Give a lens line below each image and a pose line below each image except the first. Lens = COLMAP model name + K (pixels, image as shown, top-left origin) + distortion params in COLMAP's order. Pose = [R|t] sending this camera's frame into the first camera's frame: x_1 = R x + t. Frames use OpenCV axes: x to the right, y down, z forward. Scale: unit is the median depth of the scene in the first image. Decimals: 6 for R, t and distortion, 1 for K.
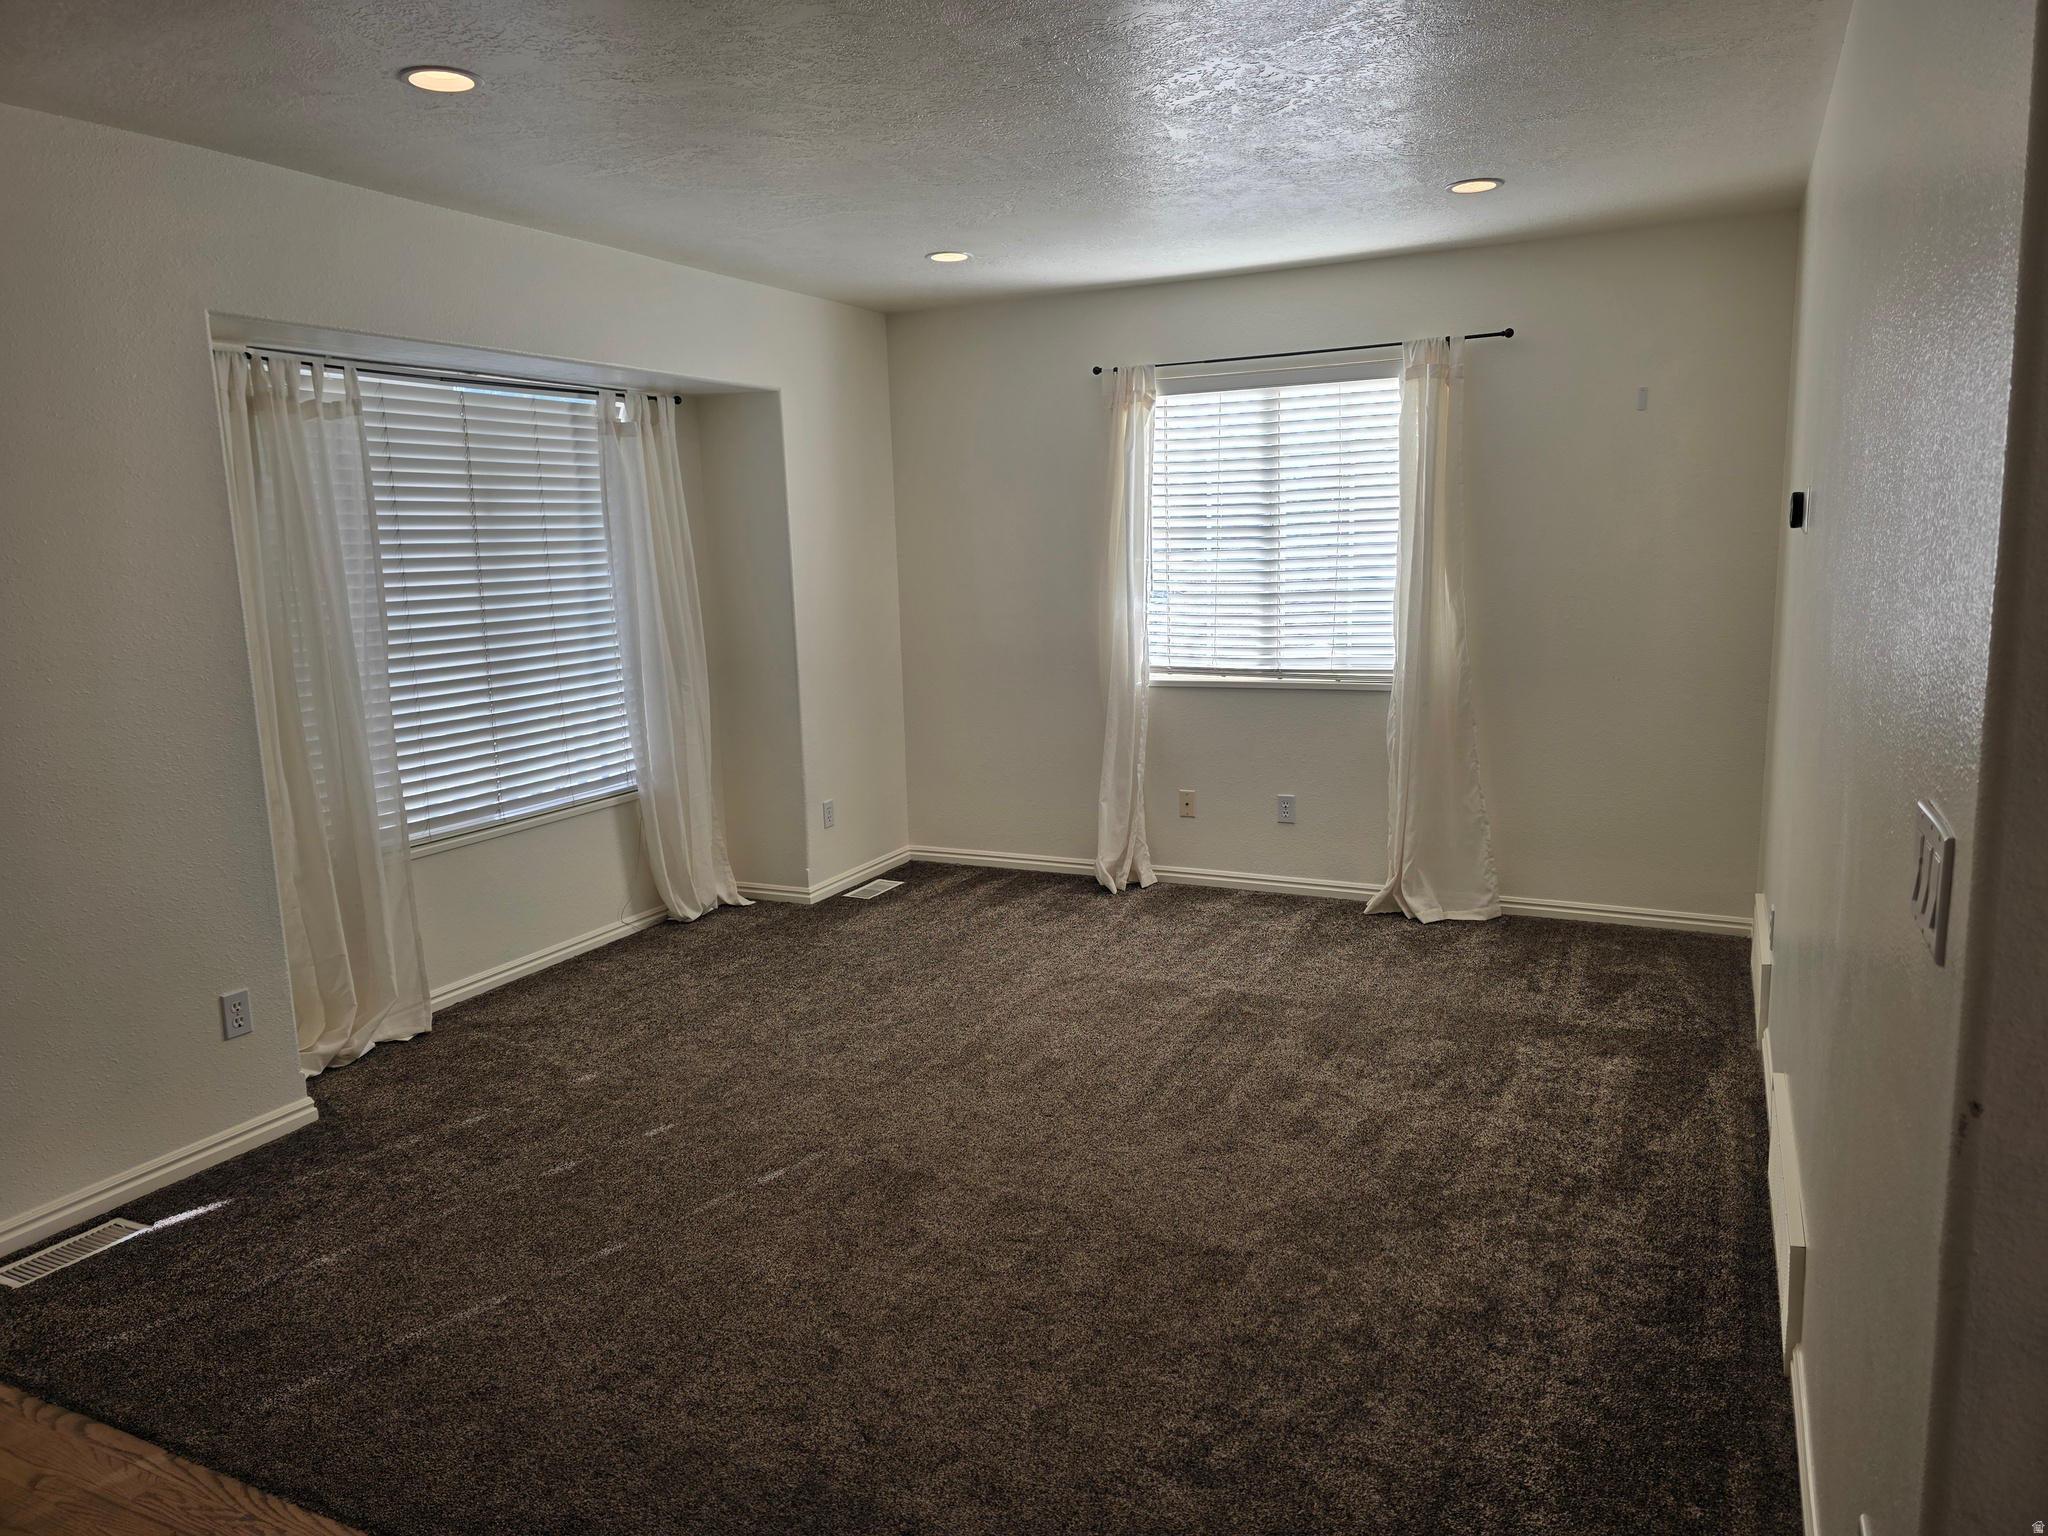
lens RADIAL K [[1379.1, 0, 1040.6], [0, 1379.1, 769.7], [0, 0, 1]] dist [0.083097, -0.066681]
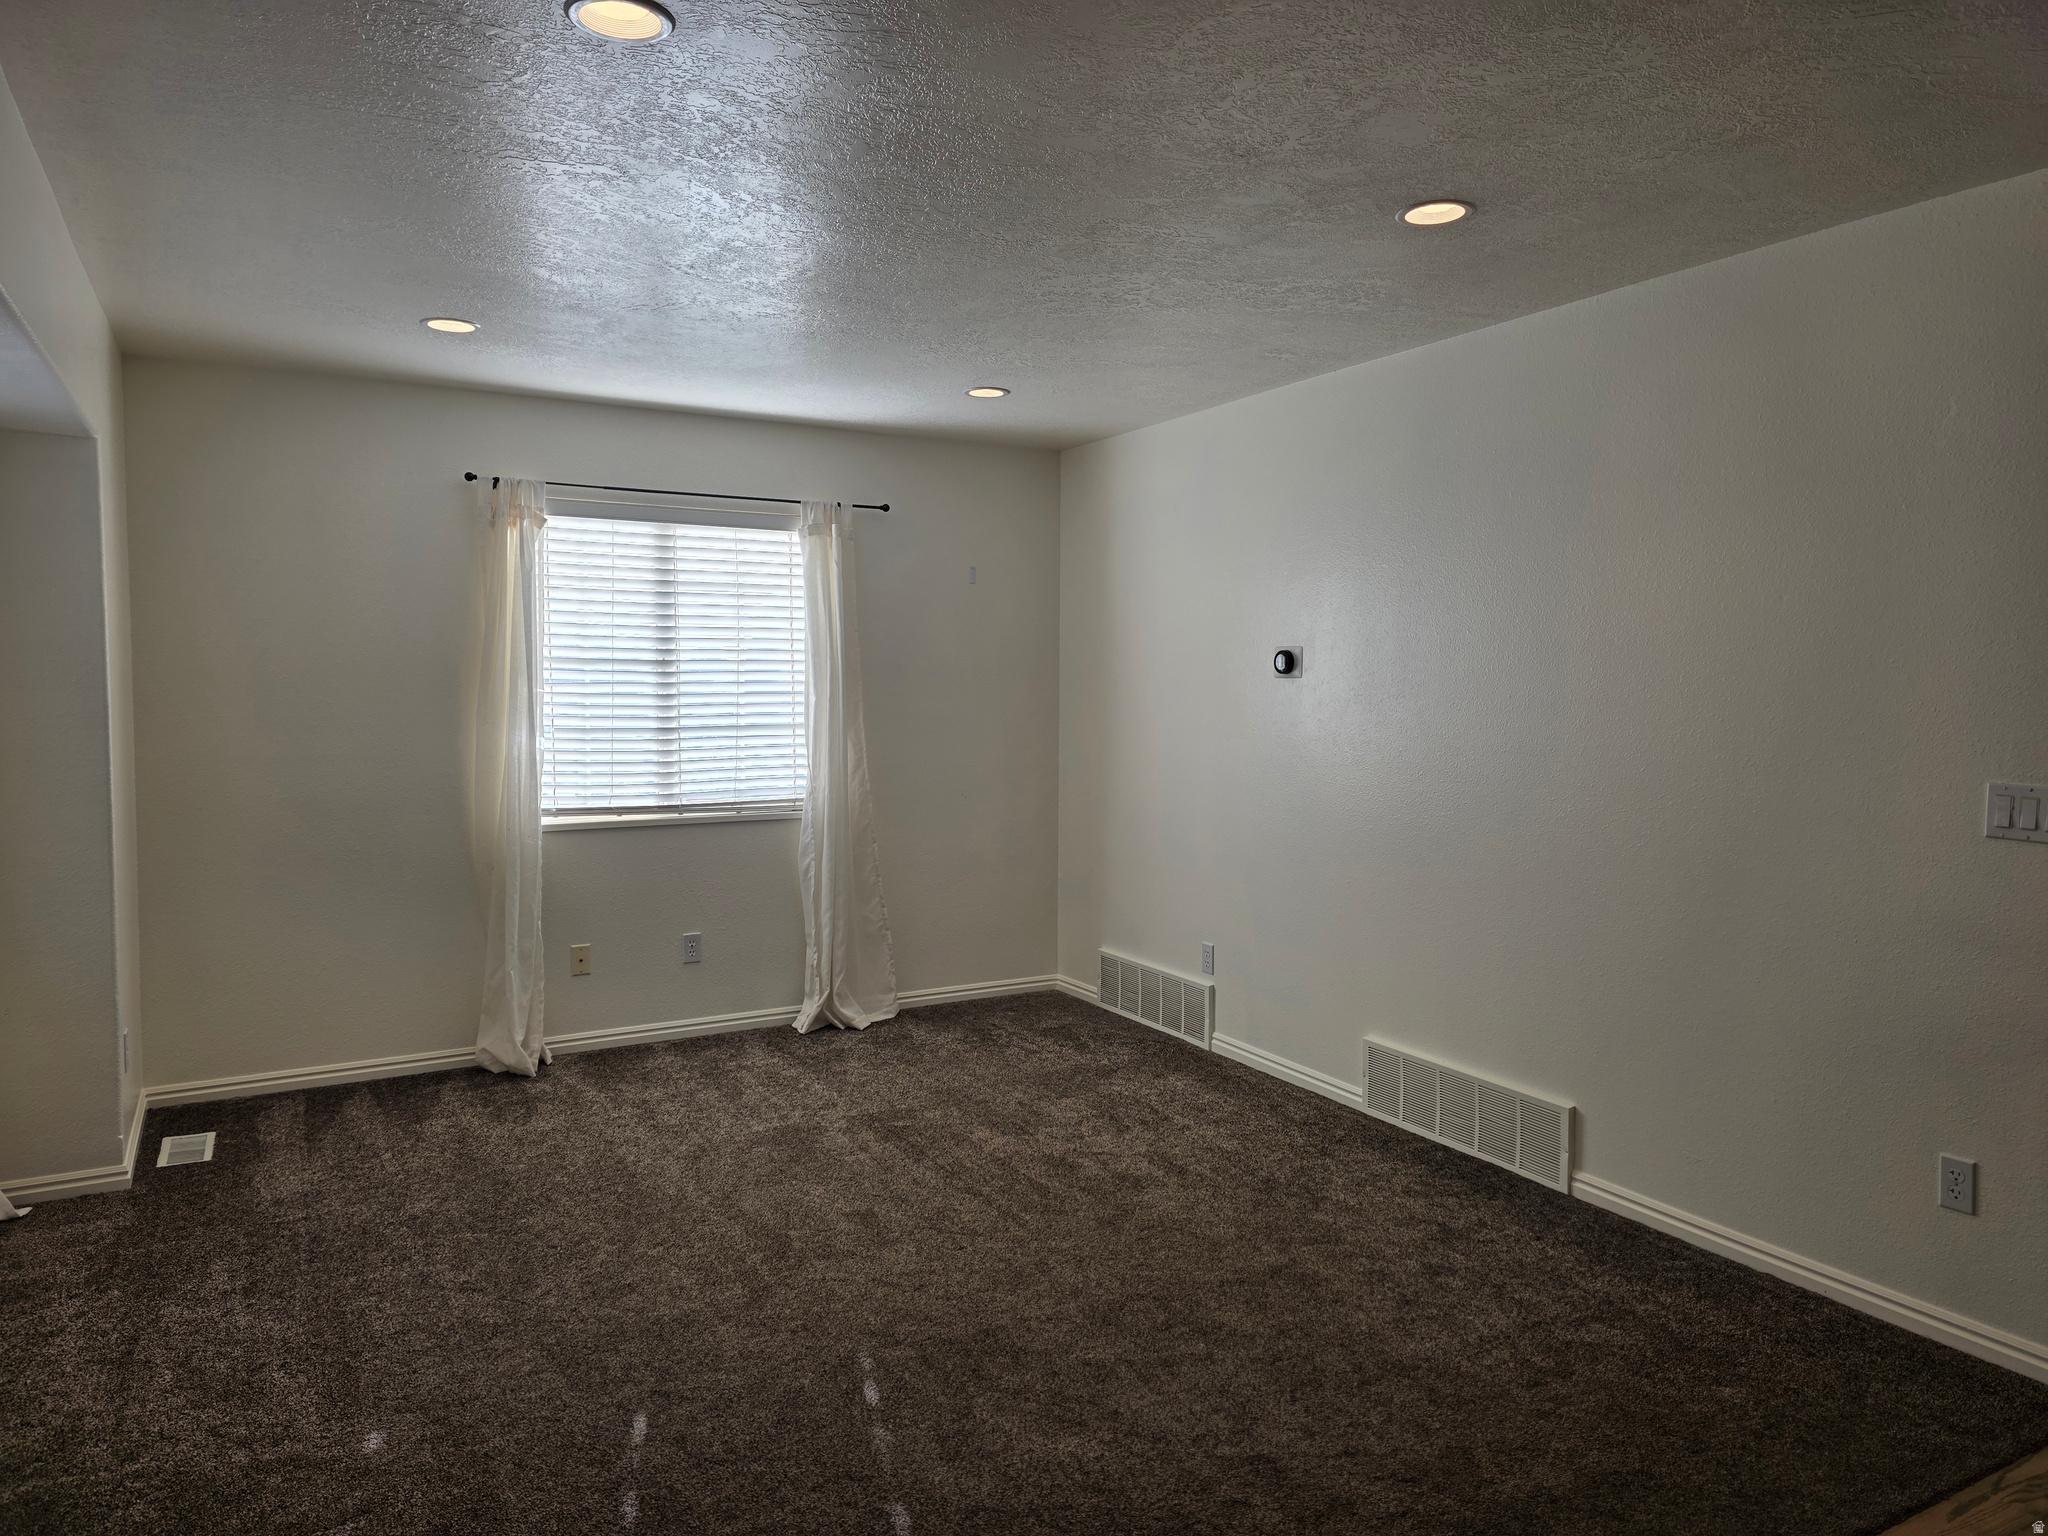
lens RADIAL K [[1379.1, 0, 1043.6], [0, 1379.1, 746.1], [0, 0, 1]] dist [0.083097, -0.066681]
pose [[0.564246, -0.009718, 0.825550, -0.524578], [0.120726, 0.990154, -0.070858, -0.014007], [-0.816732, 0.139646, 0.559863, 0.251784]]
